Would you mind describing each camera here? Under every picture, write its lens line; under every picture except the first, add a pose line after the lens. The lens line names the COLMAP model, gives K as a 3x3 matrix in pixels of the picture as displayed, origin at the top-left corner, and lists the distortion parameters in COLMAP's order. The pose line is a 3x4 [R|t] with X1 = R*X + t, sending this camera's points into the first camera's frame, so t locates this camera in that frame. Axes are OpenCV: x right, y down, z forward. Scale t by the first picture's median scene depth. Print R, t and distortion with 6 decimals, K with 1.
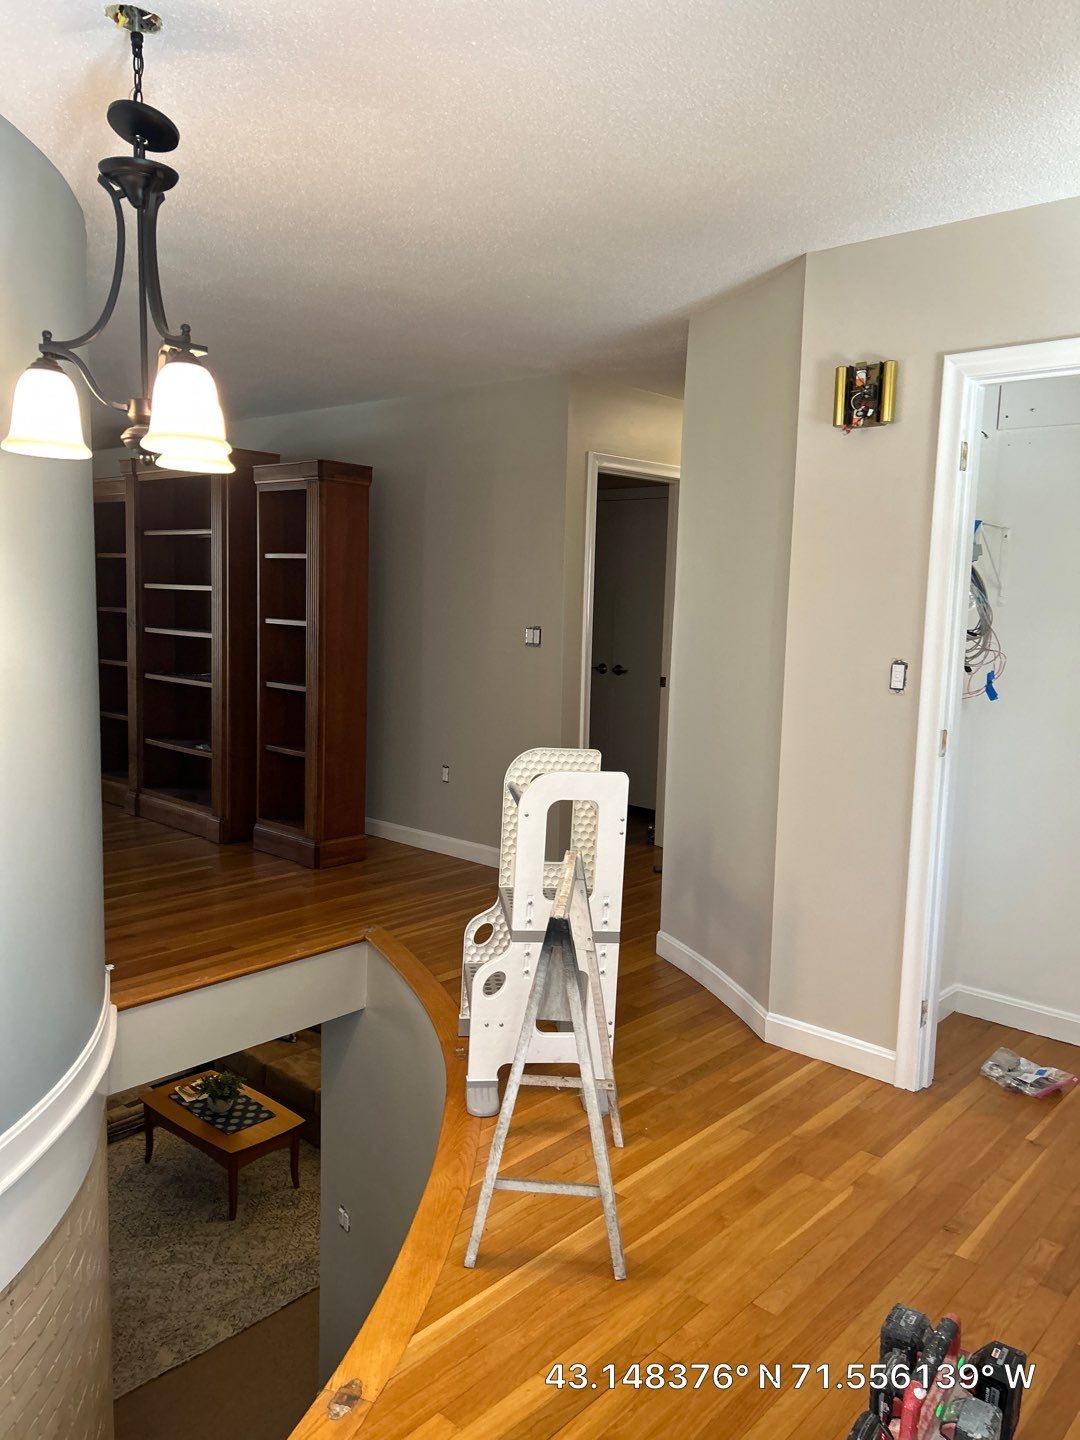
lens RADIAL K [[1077.2, 0, 544.8], [0, 1077.2, 721.0], [0, 0, 1]] dist [0.065734, -0.069063]
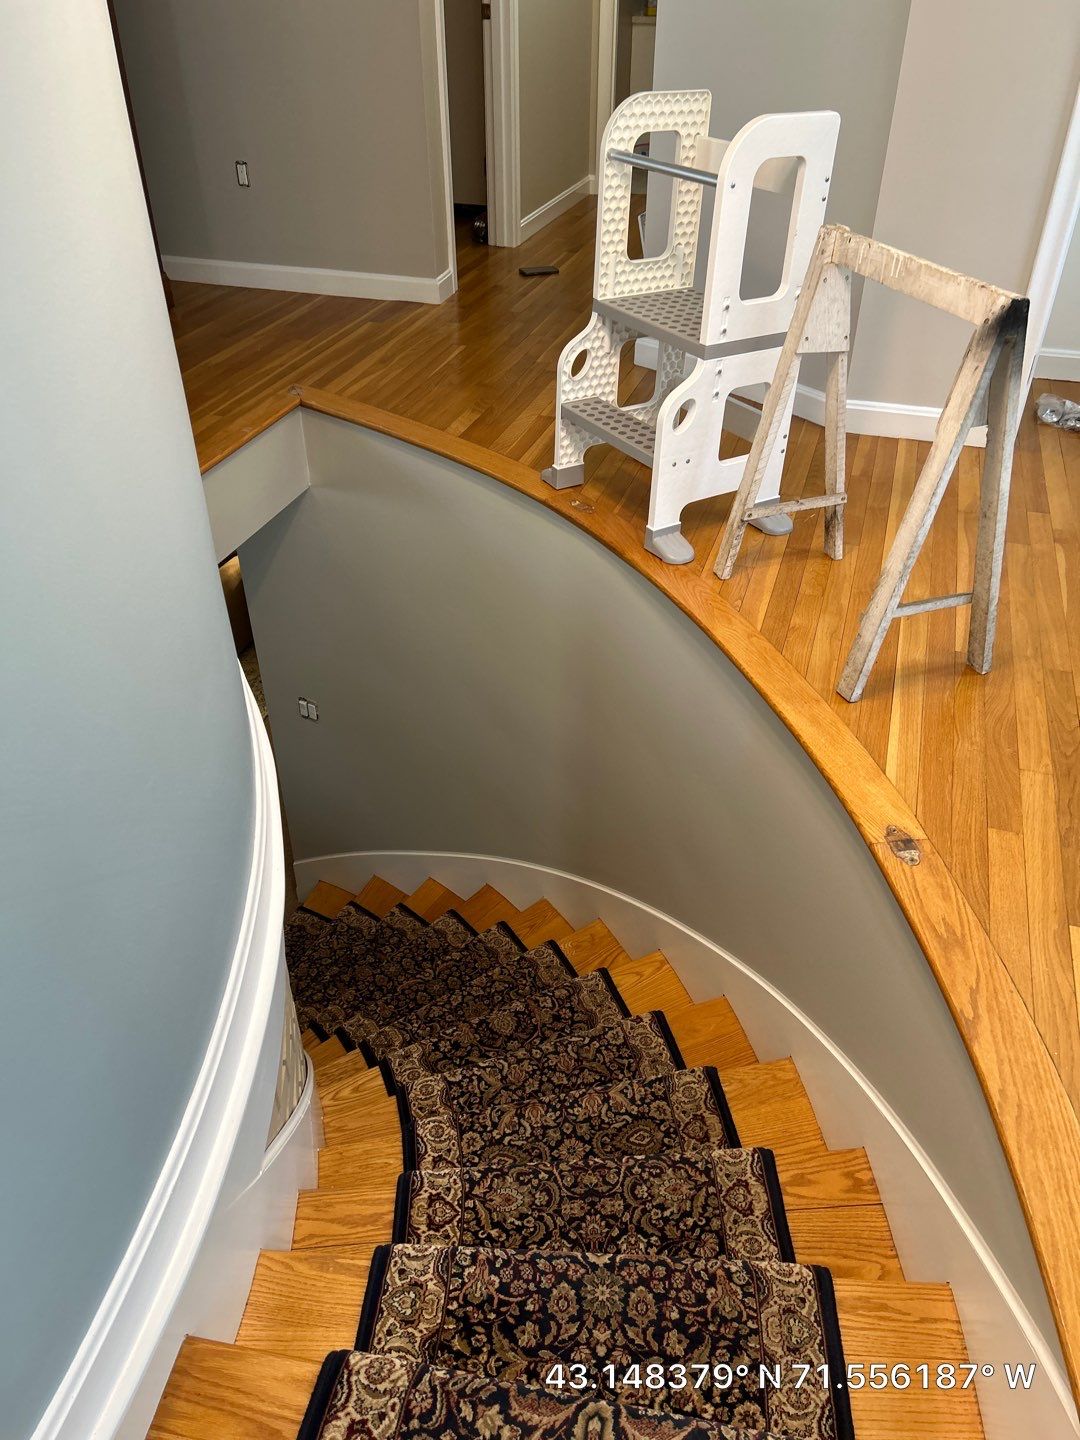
lens RADIAL K [[1077.2, 0, 535.4], [0, 1077.2, 724.4], [0, 0, 1]] dist [0.065734, -0.069063]
pose [[0.915379, -0.259397, 0.307888, -0.414823], [0.072236, 0.858175, 0.508250, 0.010242], [-0.396060, -0.443001, 0.804293, 0.224982]]
